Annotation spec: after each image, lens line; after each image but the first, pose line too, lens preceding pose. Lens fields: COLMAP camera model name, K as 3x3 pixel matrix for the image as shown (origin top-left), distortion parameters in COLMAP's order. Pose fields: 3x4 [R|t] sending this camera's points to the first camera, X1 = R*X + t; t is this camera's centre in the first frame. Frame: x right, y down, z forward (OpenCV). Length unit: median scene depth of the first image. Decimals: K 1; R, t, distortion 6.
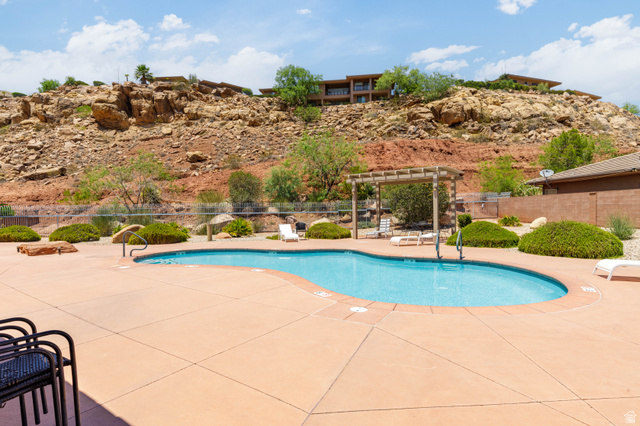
lens RADIAL K [[346.9, 0, 320.0], [0, 346.9, 213.0], [0, 0, 1]] dist [0.001002, 0.001414]
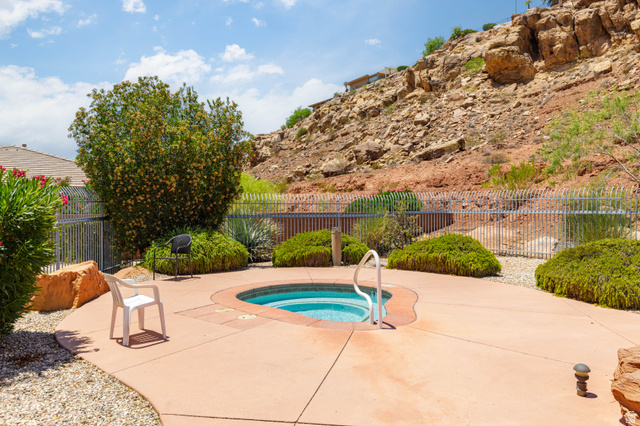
lens RADIAL K [[465.3, 0, 320.0], [0, 465.3, 213.0], [0, 0, 1]] dist [-0.005640, -0.002597]
pose [[0.642417, 0.018395, -0.766134, -0.137192], [-0.008009, 0.999818, 0.017290, 0.000128], [0.766313, -0.004971, 0.642448, 0.127239]]
